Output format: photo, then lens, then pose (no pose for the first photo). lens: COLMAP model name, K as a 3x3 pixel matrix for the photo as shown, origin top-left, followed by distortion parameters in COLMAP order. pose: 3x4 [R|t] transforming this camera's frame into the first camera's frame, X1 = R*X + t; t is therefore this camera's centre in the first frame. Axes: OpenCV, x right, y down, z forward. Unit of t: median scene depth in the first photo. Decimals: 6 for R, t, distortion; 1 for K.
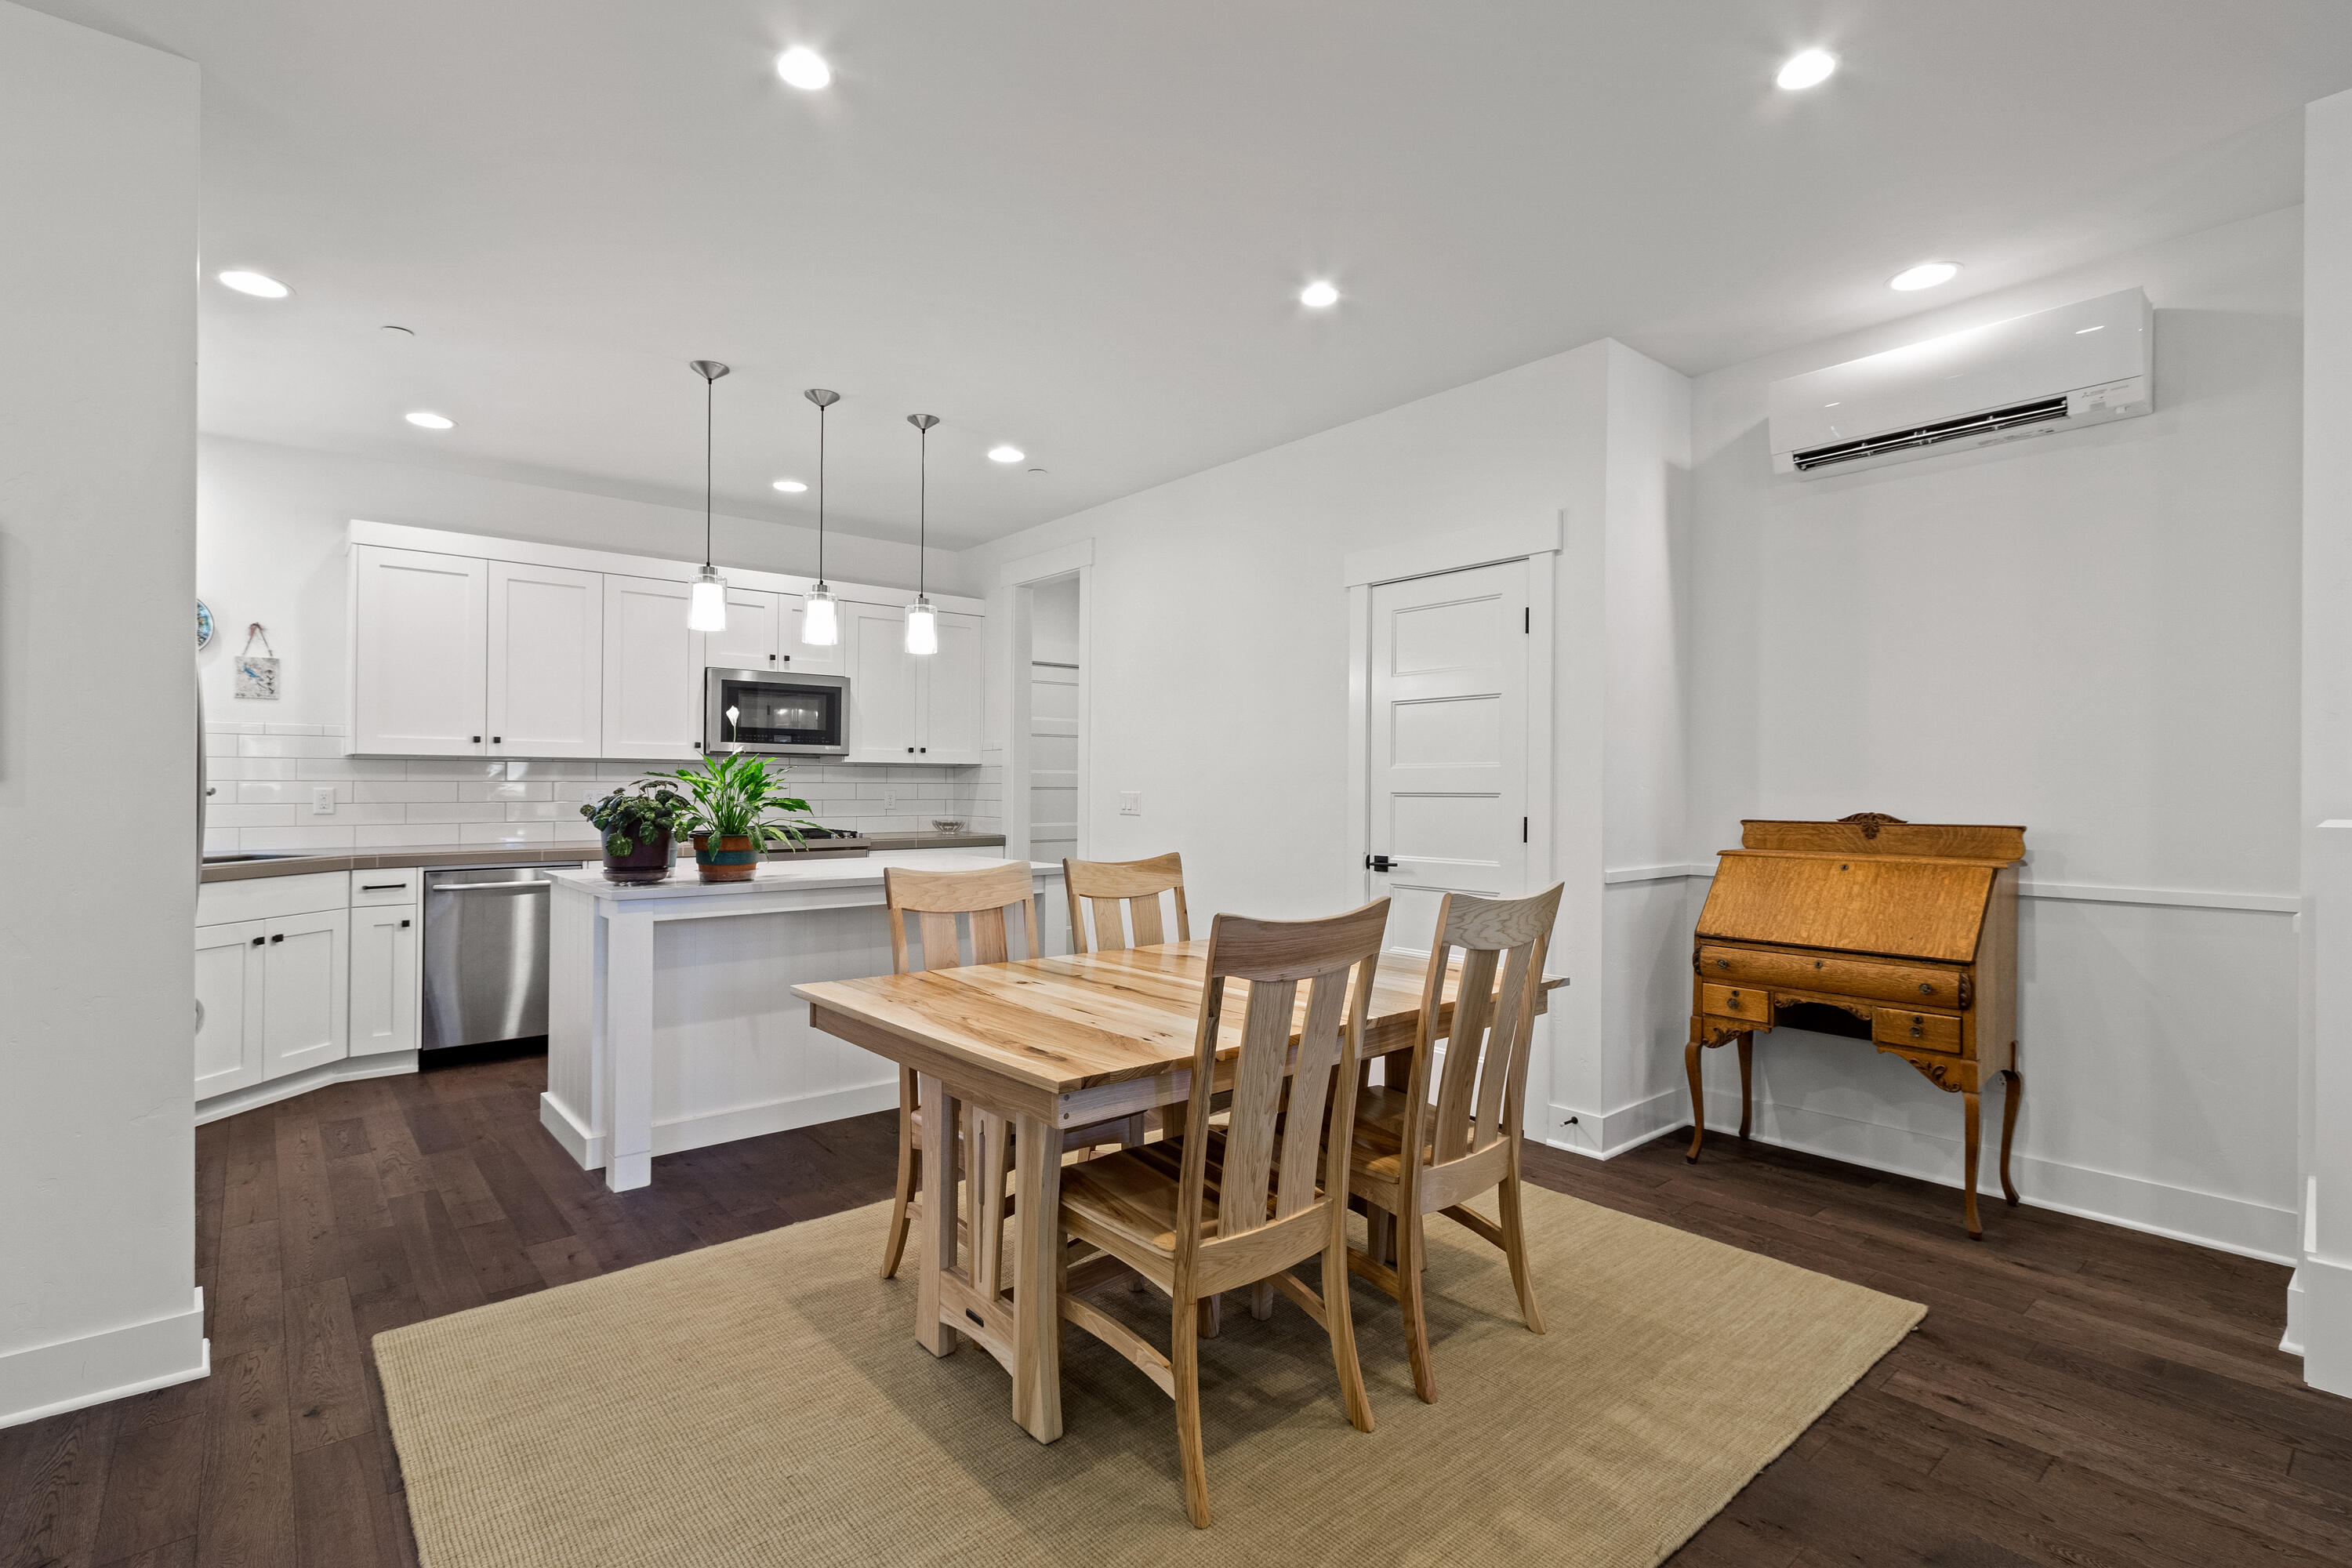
lens RADIAL K [[1080.1, 0, 1179.3], [0, 1080.1, 787.6], [0, 0, 1]] dist [0.003172, -0.000628]
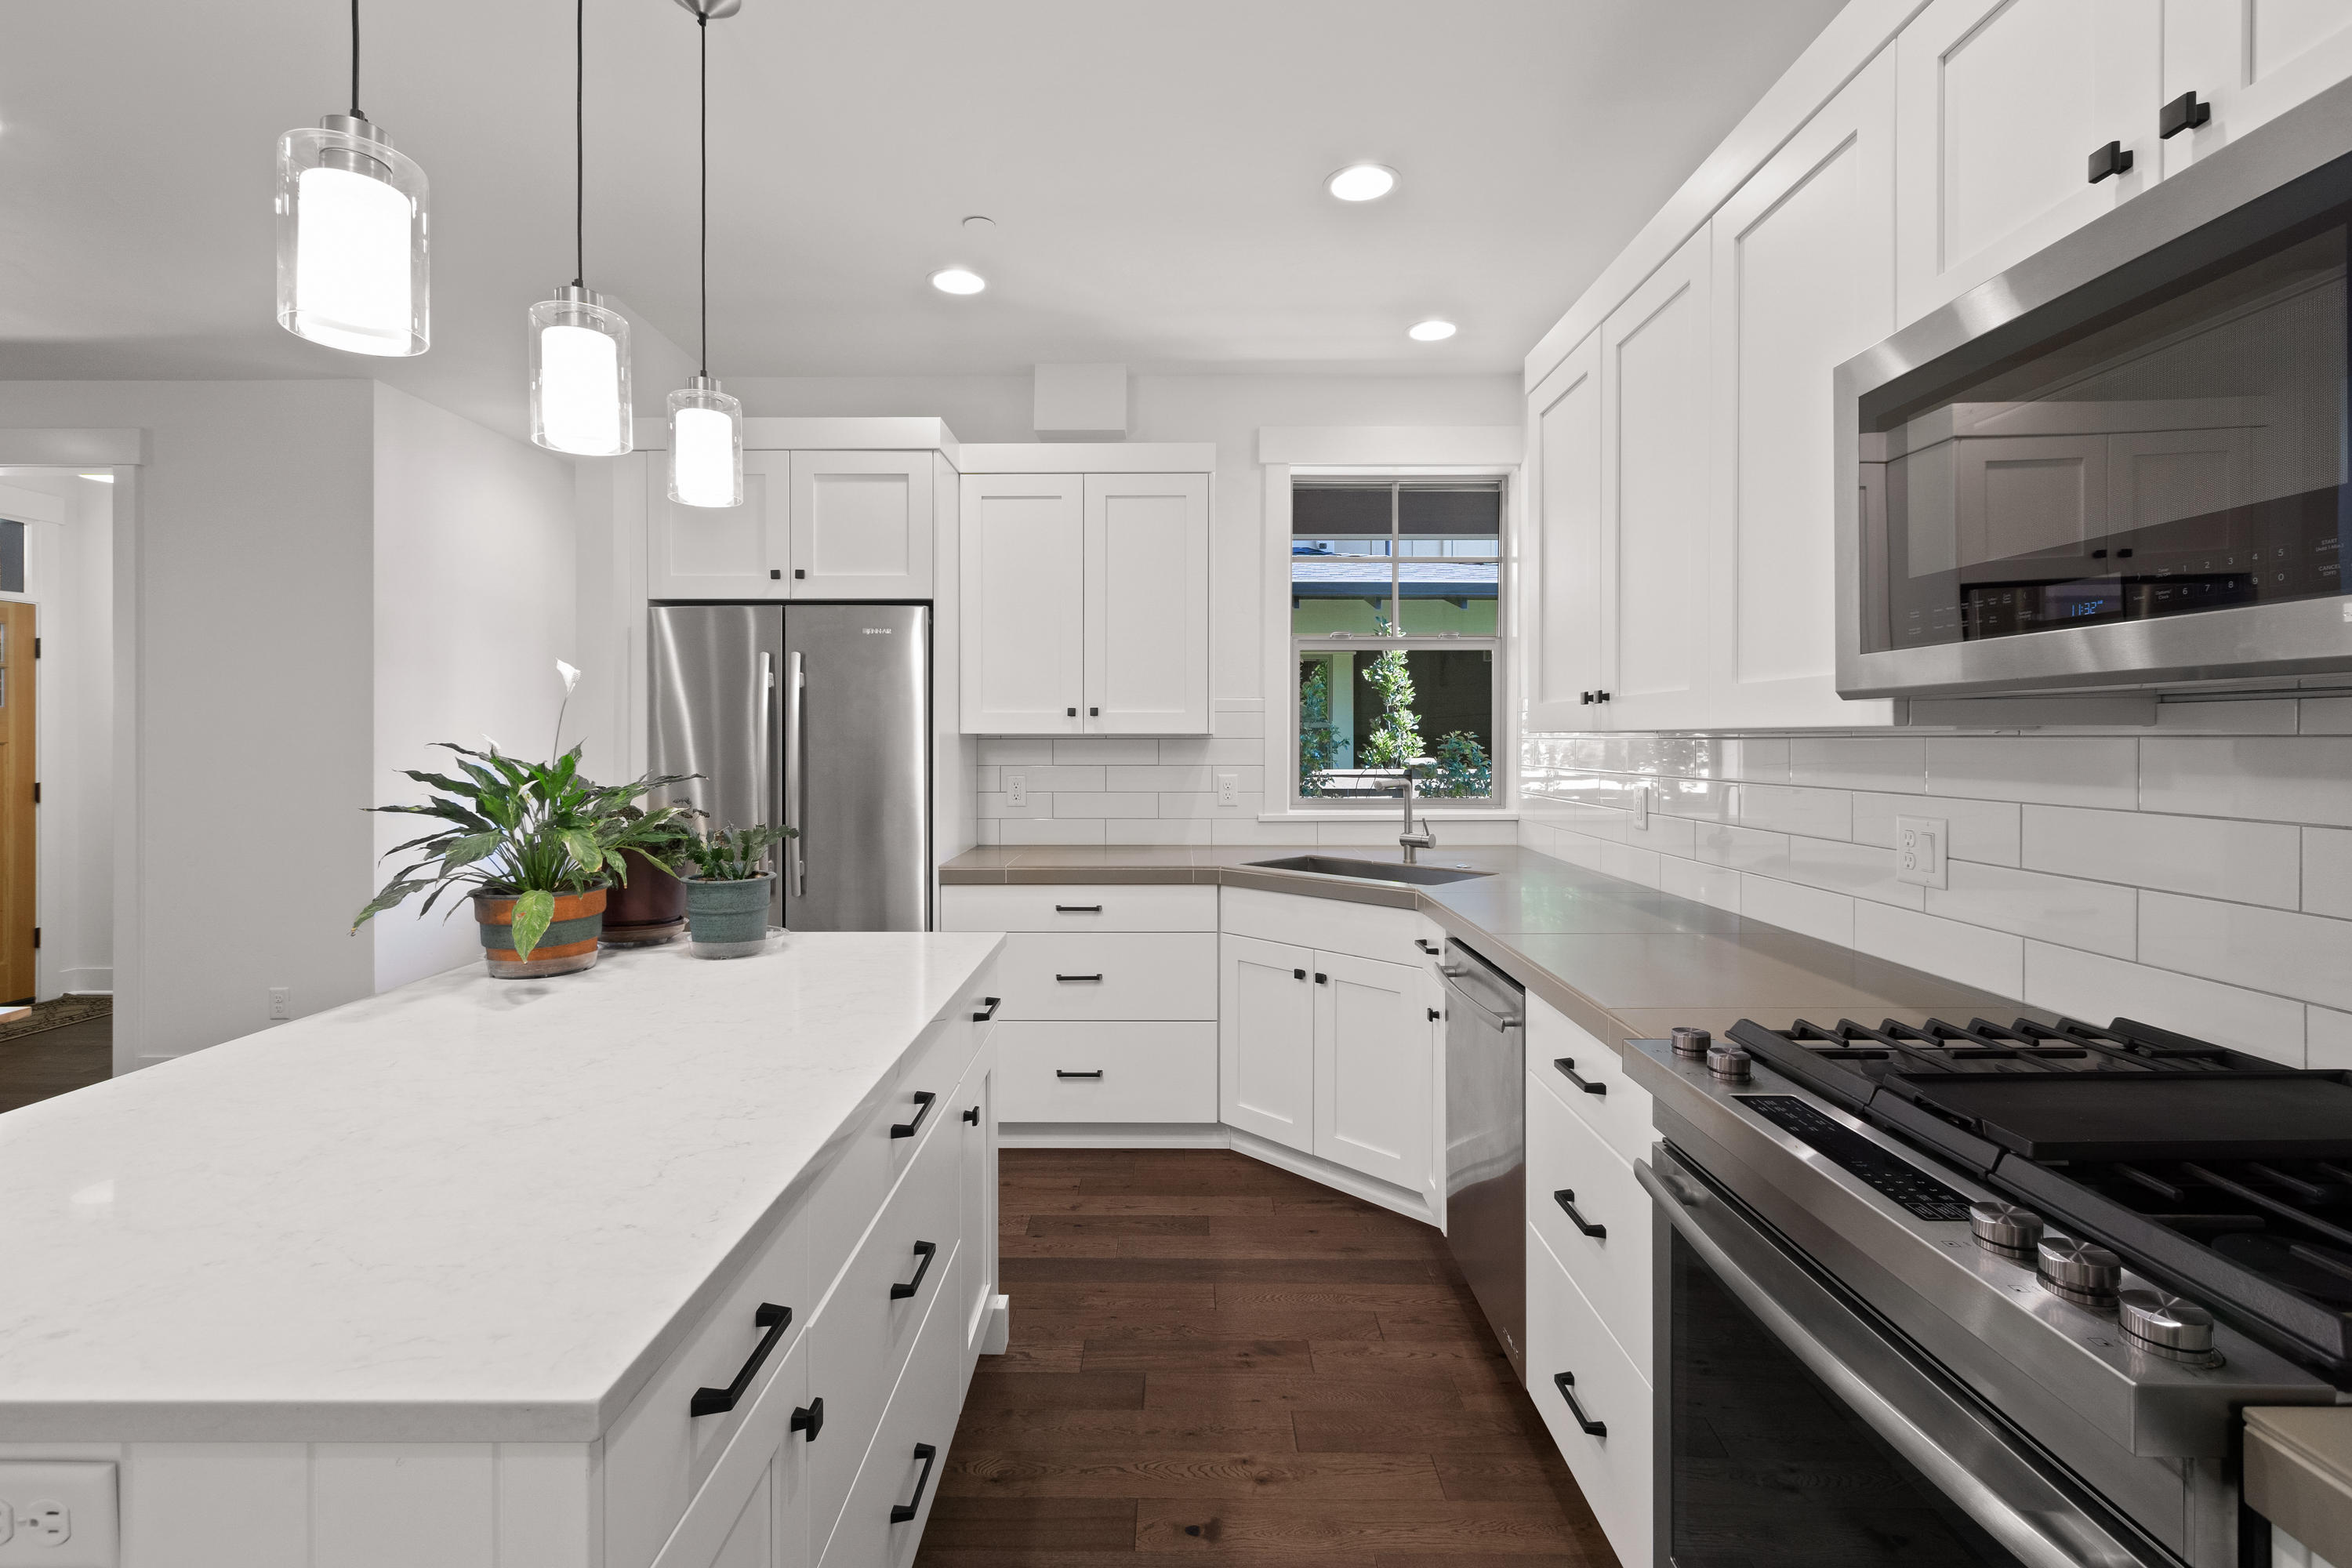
lens RADIAL K [[1080.1, 0, 1169.3], [0, 1080.1, 740.6], [0, 0, 1]] dist [0.003172, -0.000628]
pose [[-0.665001, -0.001878, -0.746840, -0.155930], [-0.003249, 0.999995, 0.000378, -0.025031], [0.746836, 0.002678, -0.665003, 1.193771]]
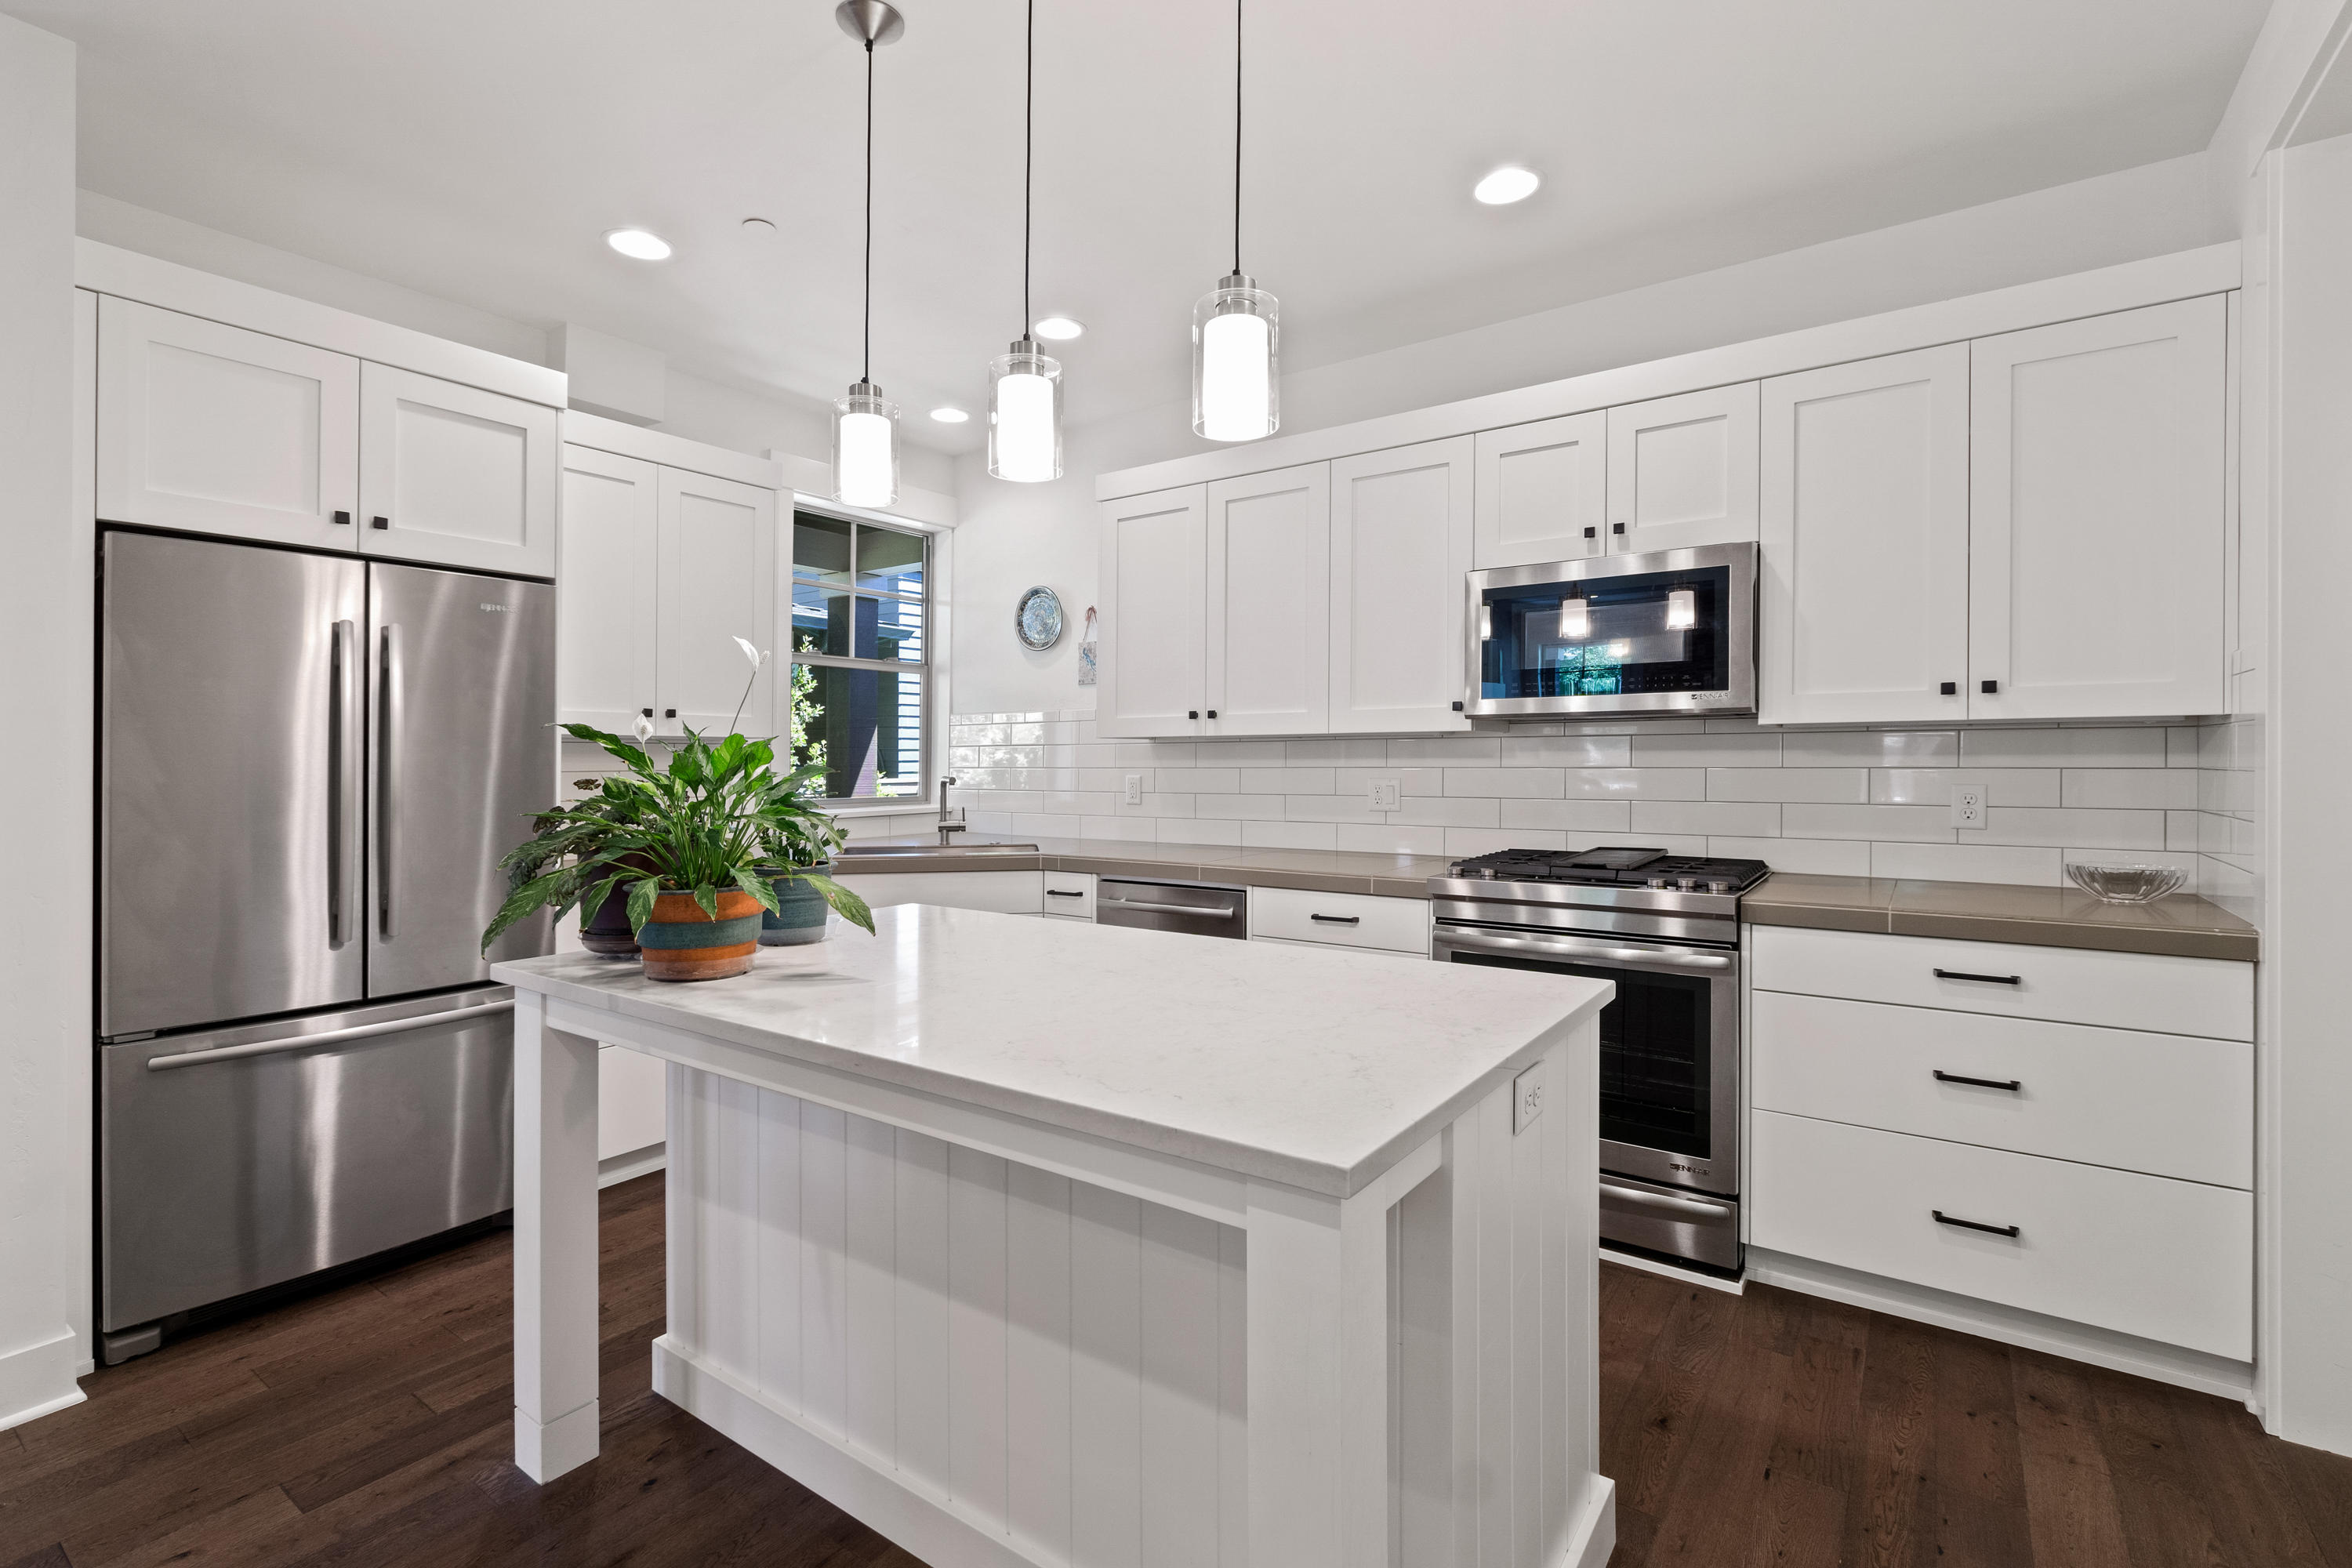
lens RADIAL K [[1080.1, 0, 1180.7], [0, 1080.1, 761.9], [0, 0, 1]] dist [0.003172, -0.000628]
pose [[0.244893, -0.003132, -0.969545, 0.103598], [0.003648, 0.999991, -0.002309, -0.009337], [0.969543, -0.002971, 0.244902, 0.806644]]
